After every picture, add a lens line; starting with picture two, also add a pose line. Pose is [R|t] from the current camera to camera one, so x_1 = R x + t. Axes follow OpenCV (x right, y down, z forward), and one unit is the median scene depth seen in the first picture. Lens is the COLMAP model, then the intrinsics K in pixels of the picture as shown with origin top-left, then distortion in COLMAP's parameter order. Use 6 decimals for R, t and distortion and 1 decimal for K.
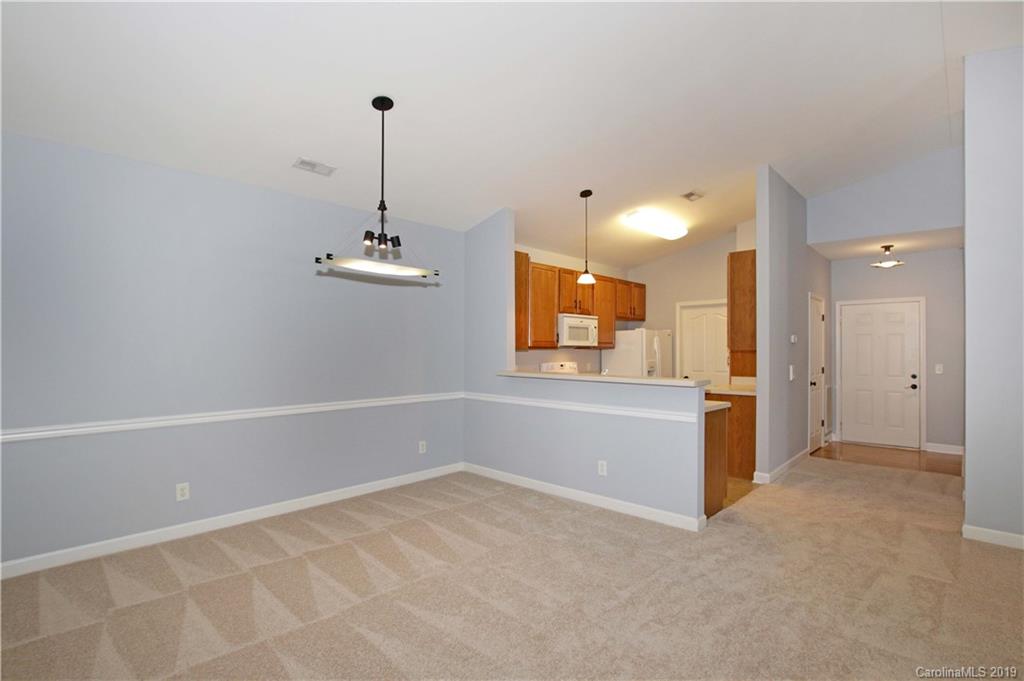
lens RADIAL K [[485.9, 0, 487.8], [0, 485.9, 347.9], [0, 0, 1]] dist [-0.014018, 0.000777]
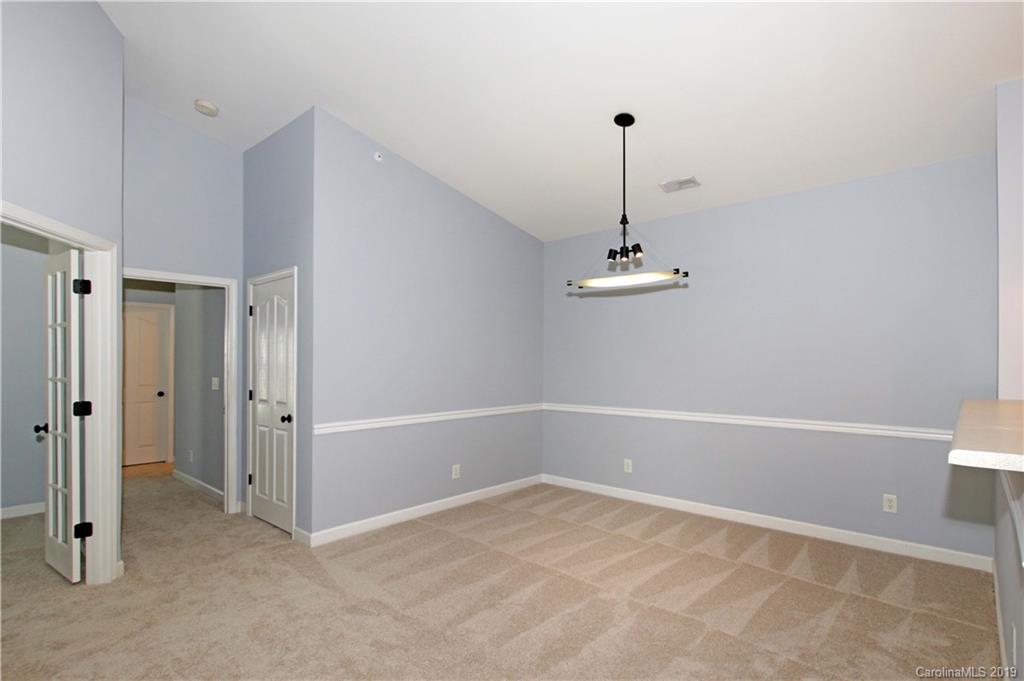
lens RADIAL K [[509.5, 0, 556.0], [0, 509.5, 354.1], [0, 0, 1]] dist [-0.001308, 0.000092]
pose [[0.094283, -0.010684, -0.995488, 0.444252], [0.000425, 0.999943, -0.010692, 0.002909], [0.995545, 0.000585, 0.094282, 0.392698]]
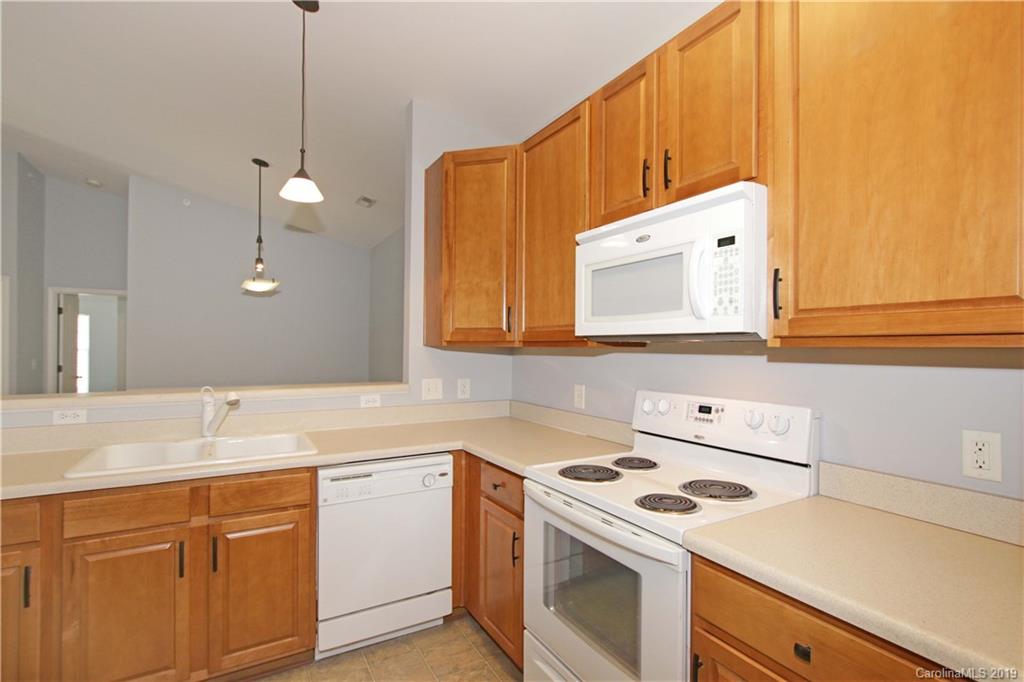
lens RADIAL K [[485.9, 0, 517.0], [0, 485.9, 344.0], [0, 0, 1]] dist [-0.014018, 0.000777]
pose [[-0.247642, -0.009706, -0.968803, 0.471126], [-0.003885, 0.999952, -0.009025, 0.003110], [0.968844, 0.001529, -0.247668, 1.036053]]
